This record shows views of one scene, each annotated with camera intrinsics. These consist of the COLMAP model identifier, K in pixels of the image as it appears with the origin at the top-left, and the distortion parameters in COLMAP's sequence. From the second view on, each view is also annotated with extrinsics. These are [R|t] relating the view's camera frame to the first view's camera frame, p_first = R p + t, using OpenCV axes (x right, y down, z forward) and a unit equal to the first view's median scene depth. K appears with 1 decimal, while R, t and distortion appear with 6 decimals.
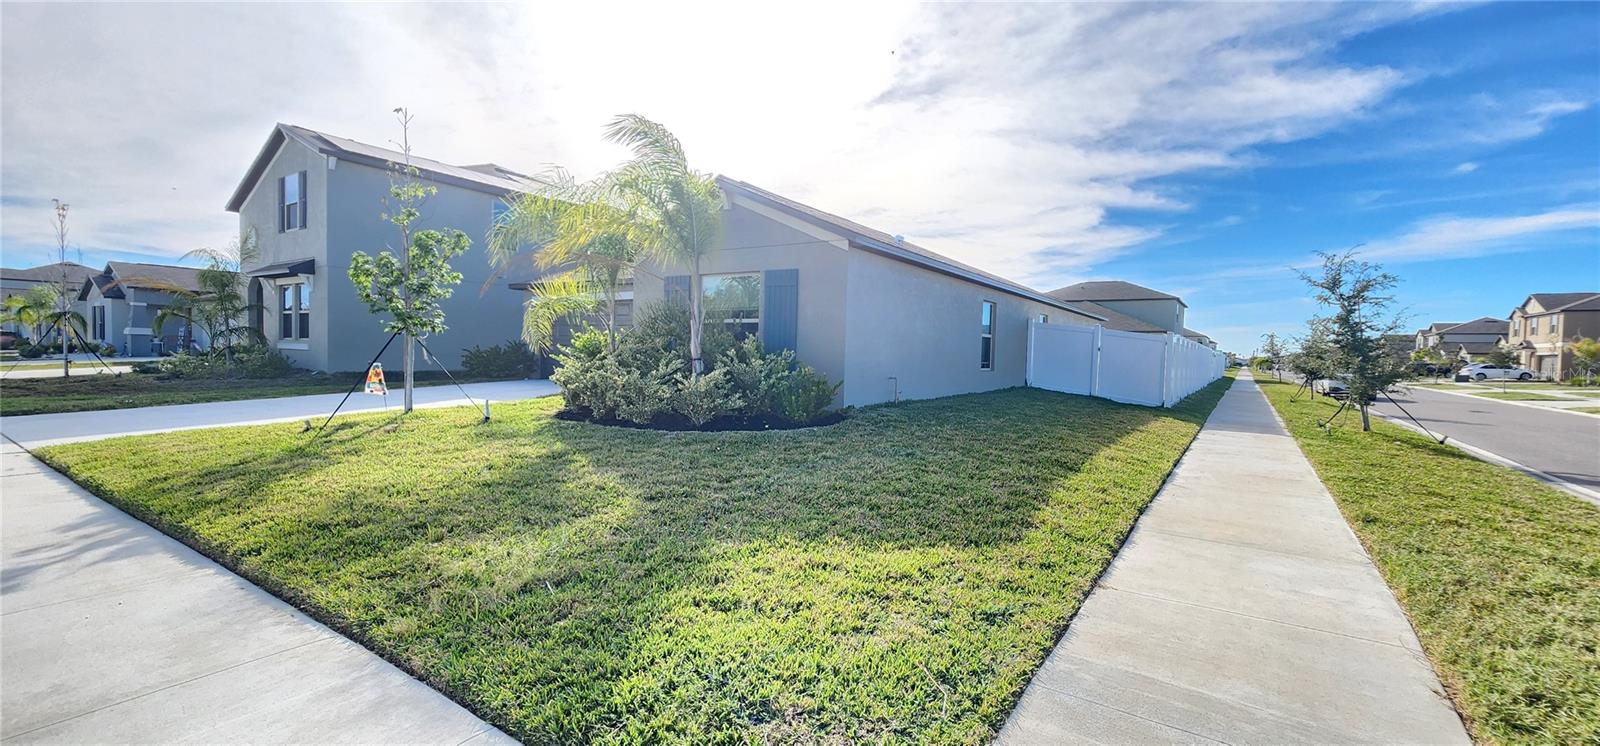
lens RADIAL K [[649.9, 0, 799.5], [0, 649.9, 368.4], [0, 0, 1]] dist [0.000895, 0.000251]
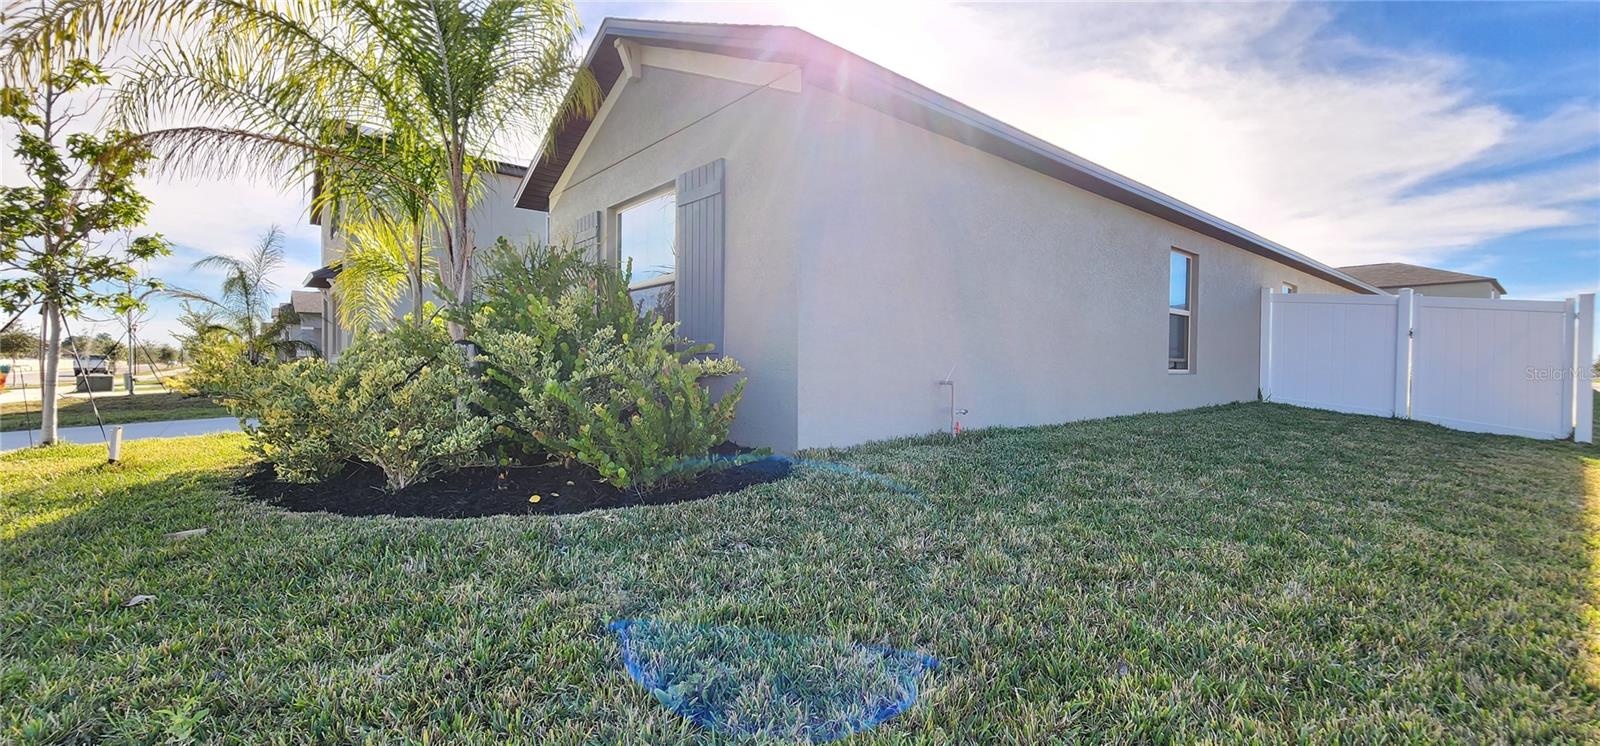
lens RADIAL K [[659.4, 0, 800.0], [0, 659.4, 373.0], [0, 0, 1]] dist [-0.000437, 0.000897]
pose [[0.964782, -0.013319, -0.262713, 0.158202], [0.008401, 0.999768, -0.019834, 0.015221], [0.262916, 0.016928, 0.964670, 0.477493]]
